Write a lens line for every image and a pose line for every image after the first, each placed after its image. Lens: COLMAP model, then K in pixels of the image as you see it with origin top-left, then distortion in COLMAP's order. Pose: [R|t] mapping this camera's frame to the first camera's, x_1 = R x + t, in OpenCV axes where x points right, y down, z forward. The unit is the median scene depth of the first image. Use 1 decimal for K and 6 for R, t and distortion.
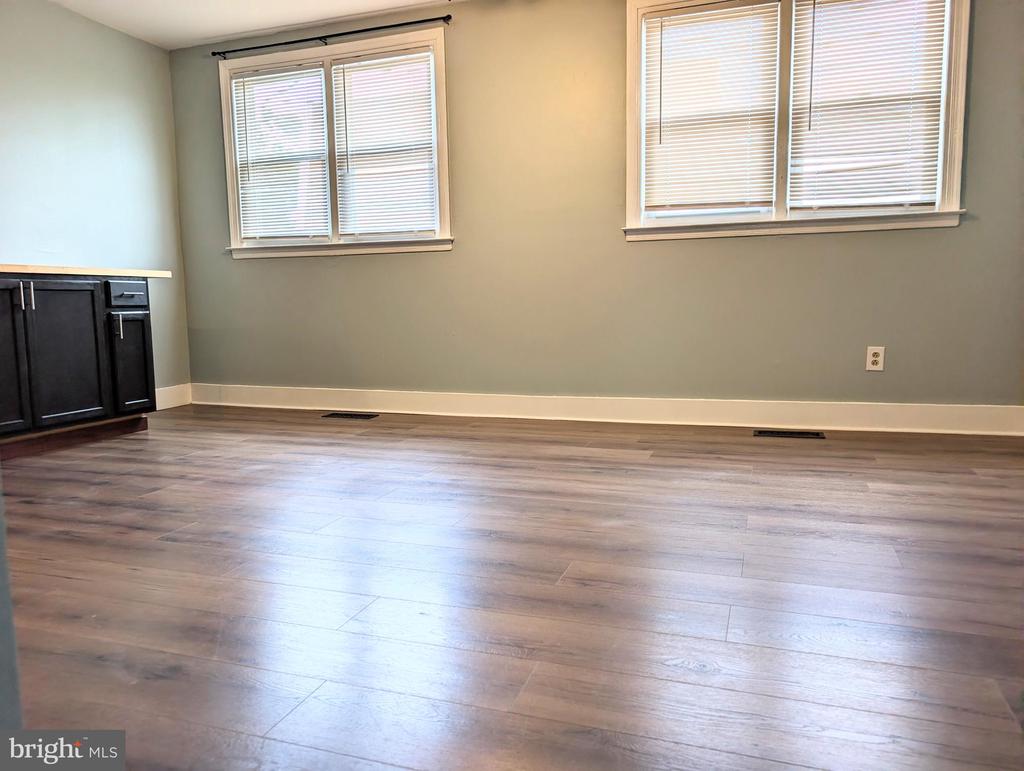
lens RADIAL K [[735.9, 0, 512.0], [0, 735.9, 385.5], [0, 0, 1]] dist [0.017397, -0.025172]
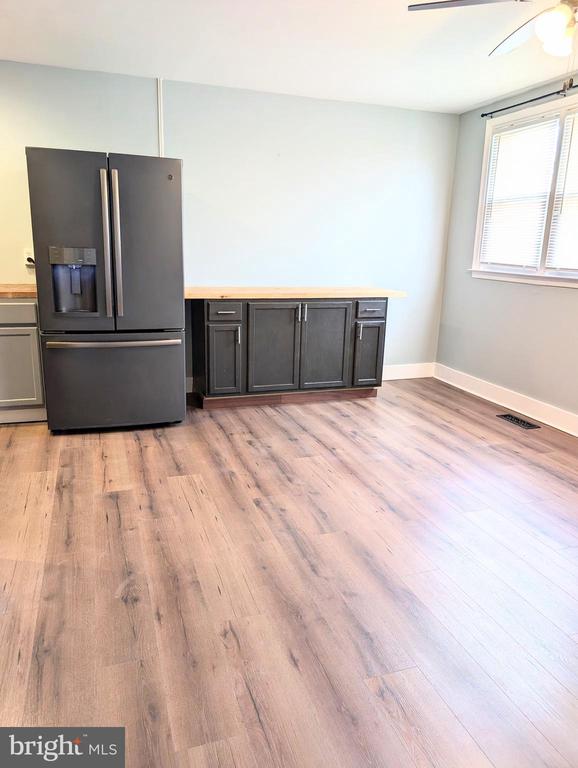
lens RADIAL K [[556.8, 0, 289.0], [0, 556.8, 384.0], [0, 0, 1]] dist [0.011478, -0.005455]
pose [[0.615011, 0.224003, -0.756032, 0.278677], [-0.124872, 0.974369, 0.187113, -0.175341], [0.778568, -0.020669, 0.627220, 0.165240]]
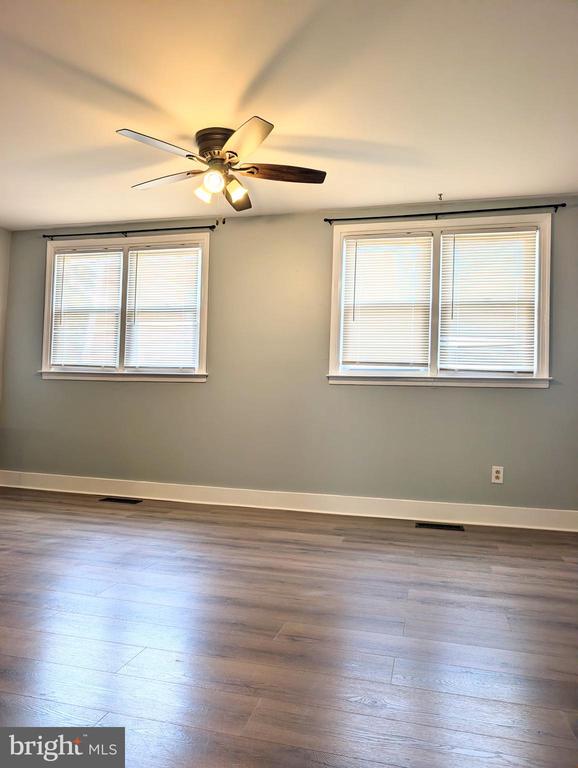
lens RADIAL K [[551.9, 0, 290.0], [0, 551.9, 387.7], [0, 0, 1]] dist [0.017397, -0.025172]
pose [[0.995155, 0.052484, 0.083134, -0.010623], [-0.038983, 0.986921, -0.156419, -0.019259], [-0.090256, 0.152420, 0.984186, -0.054430]]
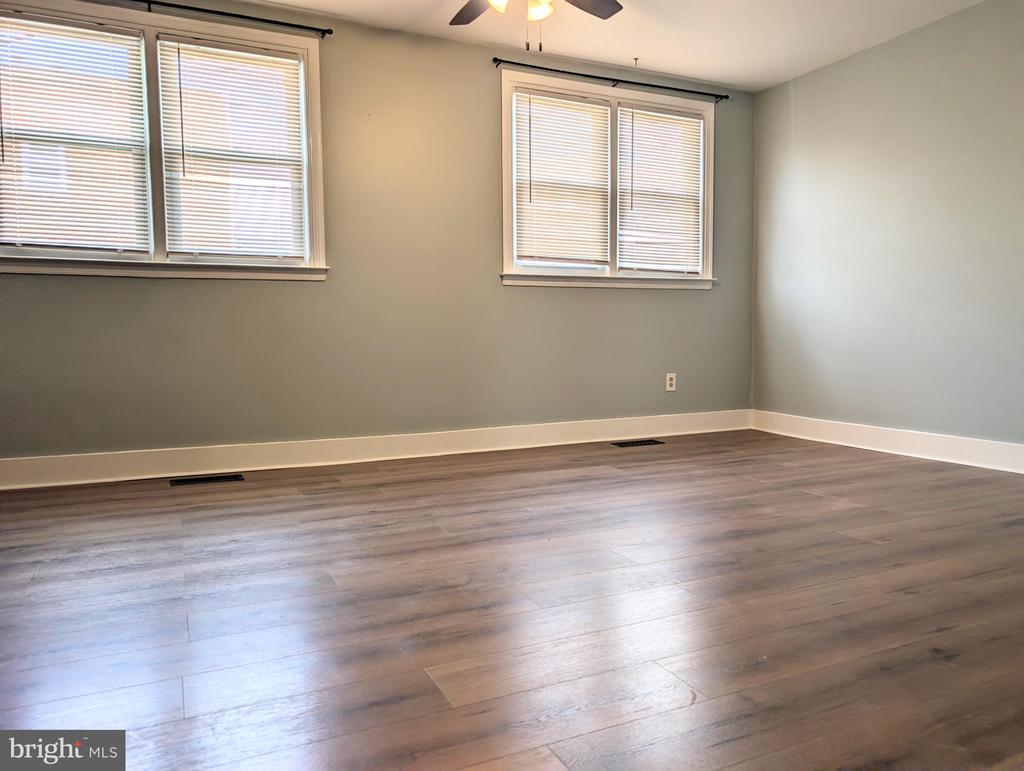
lens RADIAL K [[735.9, 0, 512.0], [0, 735.9, 385.5], [0, 0, 1]] dist [0.017397, -0.025172]
pose [[0.706163, -0.035849, 0.707141, -0.669587], [0.076032, 0.996782, -0.025395, -0.018098], [-0.703955, 0.071698, 0.706616, 0.243963]]
